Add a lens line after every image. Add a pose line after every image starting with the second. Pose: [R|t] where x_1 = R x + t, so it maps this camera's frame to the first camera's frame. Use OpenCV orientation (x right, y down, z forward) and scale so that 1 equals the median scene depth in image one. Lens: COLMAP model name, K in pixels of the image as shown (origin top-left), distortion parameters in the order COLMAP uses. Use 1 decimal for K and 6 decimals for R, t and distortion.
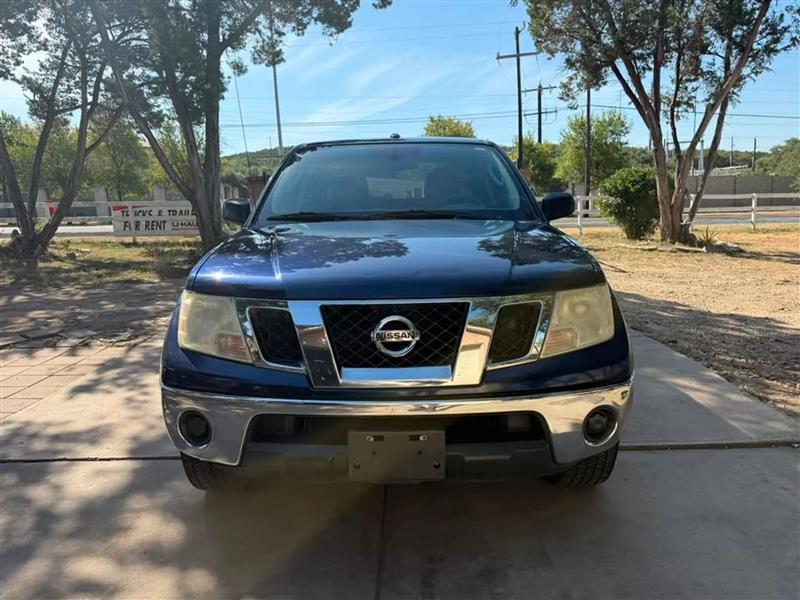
lens RADIAL K [[564.5, 0, 396.6], [0, 564.5, 296.1], [0, 0, 1]] dist [0.020021, -0.028028]
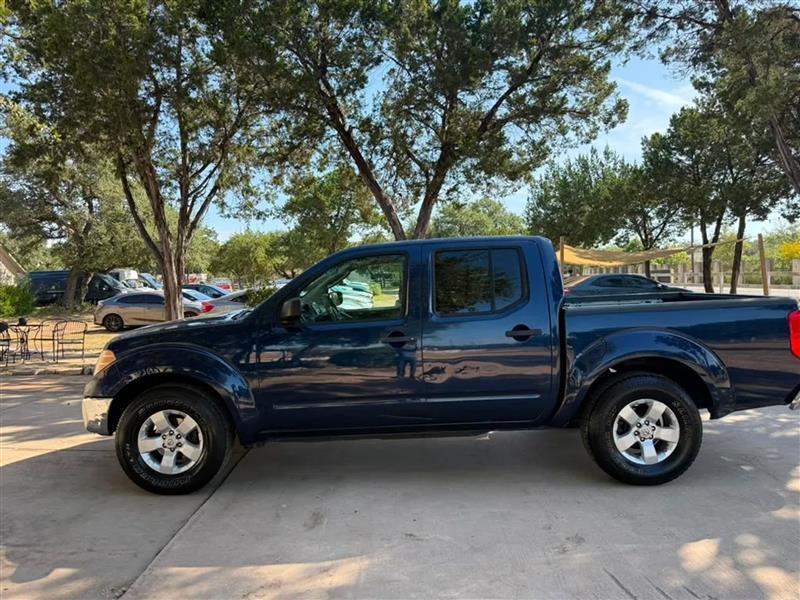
lens RADIAL K [[564.5, 0, 404.3], [0, 564.5, 305.1], [0, 0, 1]] dist [0.020021, -0.028028]
pose [[-0.000477, 0.062855, -0.998023, 0.387731], [-0.144000, 0.987617, 0.062268, -0.075731], [0.989578, 0.143745, 0.008580, 0.336159]]
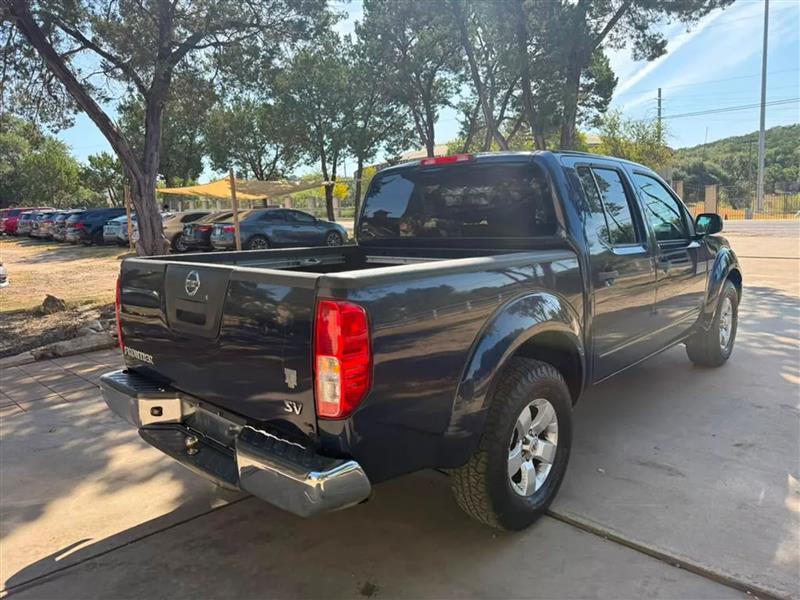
lens RADIAL K [[564.5, 0, 401.4], [0, 564.5, 295.8], [0, 0, 1]] dist [0.020021, -0.028028]
pose [[0.715663, 0.106200, -0.690325, 0.197654], [-0.097564, 0.993883, 0.051755, -0.024830], [0.691598, 0.030312, 0.721646, 0.042266]]
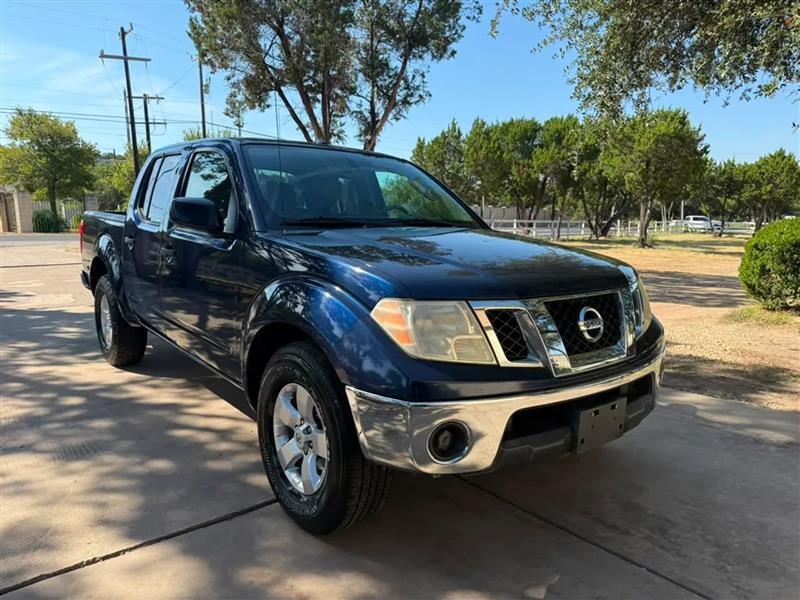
lens RADIAL K [[564.5, 0, 397.7], [0, 564.5, 301.5], [0, 0, 1]] dist [0.020021, -0.028028]
pose [[0.776044, -0.059513, 0.627865, -0.162040], [0.071714, 0.997408, 0.005902, -0.001785], [-0.626588, 0.040446, 0.778300, 0.051384]]
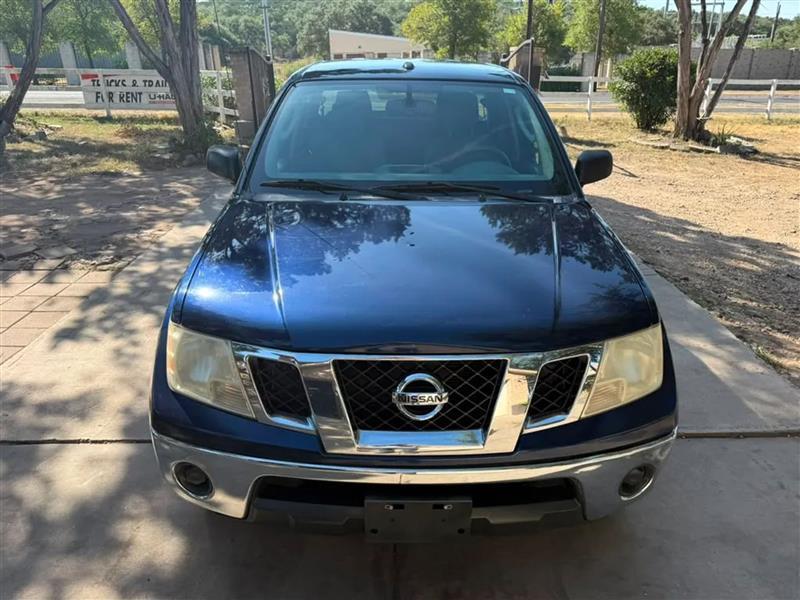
lens RADIAL K [[564.5, 0, 405.5], [0, 564.5, 302.9], [0, 0, 1]] dist [0.020021, -0.028028]
pose [[0.999267, 0.019049, 0.033192, -0.008695], [-0.026329, 0.971634, 0.235021, -0.042312], [-0.027774, -0.235723, 0.971423, 0.029306]]
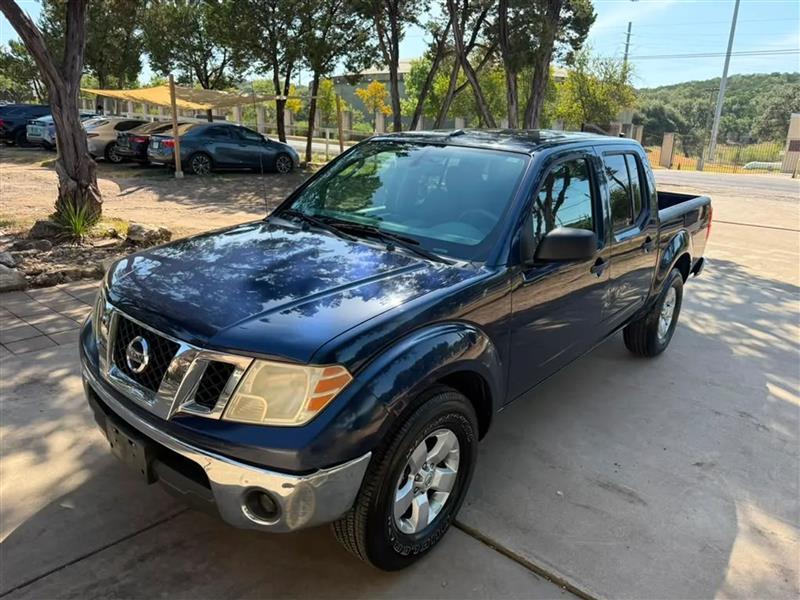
lens RADIAL K [[564.5, 0, 400.5], [0, 564.5, 304.9], [0, 0, 1]] dist [0.020021, -0.028028]
pose [[0.761810, 0.250528, -0.597395, 0.165646], [-0.171464, 0.967282, 0.186993, -0.051760], [0.624696, -0.040021, 0.779842, 0.066806]]
